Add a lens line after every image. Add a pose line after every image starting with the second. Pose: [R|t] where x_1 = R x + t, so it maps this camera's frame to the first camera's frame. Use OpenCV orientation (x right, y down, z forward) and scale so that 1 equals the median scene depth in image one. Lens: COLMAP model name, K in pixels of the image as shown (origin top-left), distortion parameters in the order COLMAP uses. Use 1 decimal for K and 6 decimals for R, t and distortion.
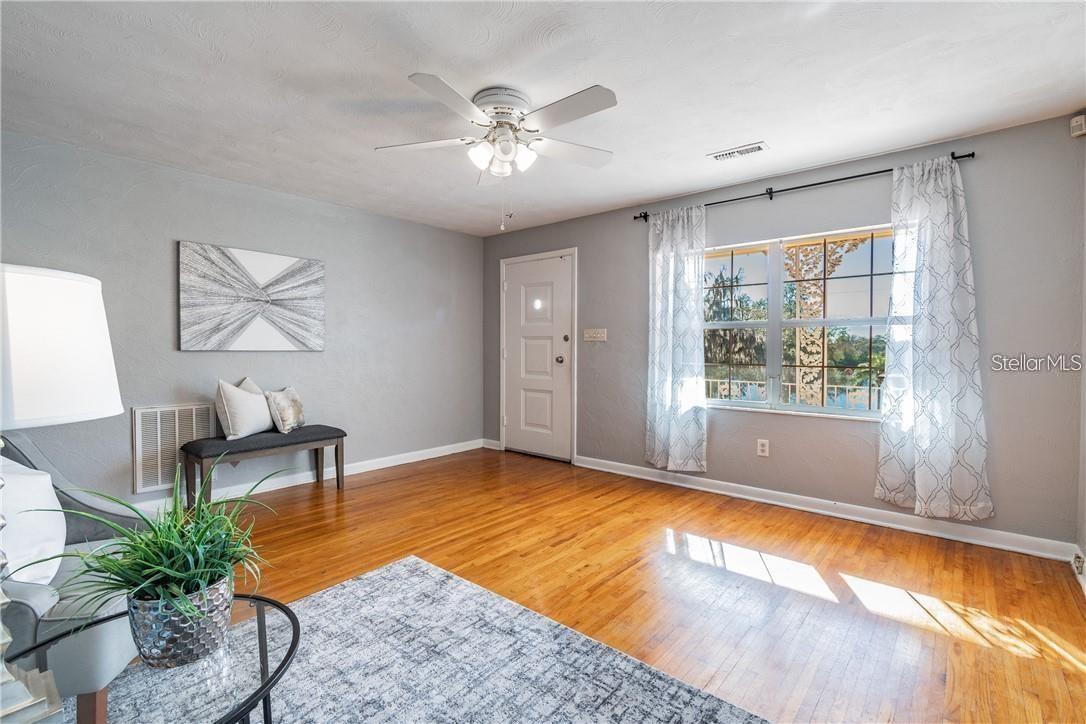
lens RADIAL K [[486.0, 0, 549.3], [0, 486.0, 365.9], [0, 0, 1]] dist [0.000561, 0.000831]
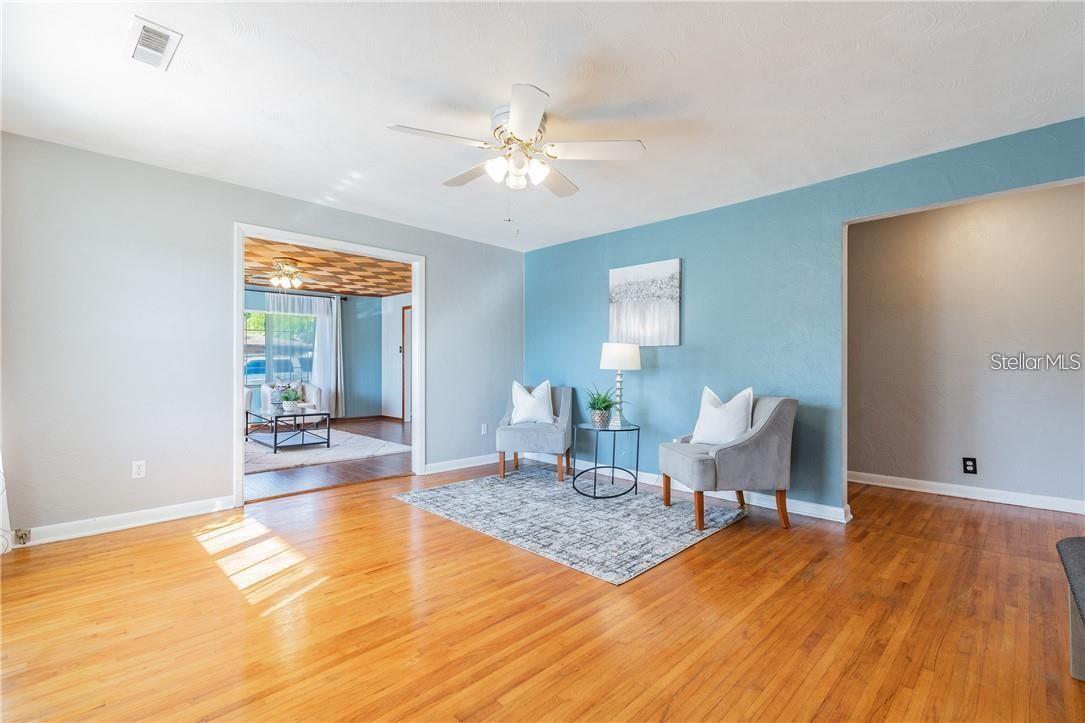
lens RADIAL K [[485.5, 0, 542.1], [0, 485.5, 364.6], [0, 0, 1]] dist [0.000561, 0.000831]
pose [[-0.995828, -0.004658, 0.091130, -0.162862], [-0.001443, 0.999375, 0.035313, -0.026949], [-0.091238, 0.035034, -0.995213, 1.353478]]
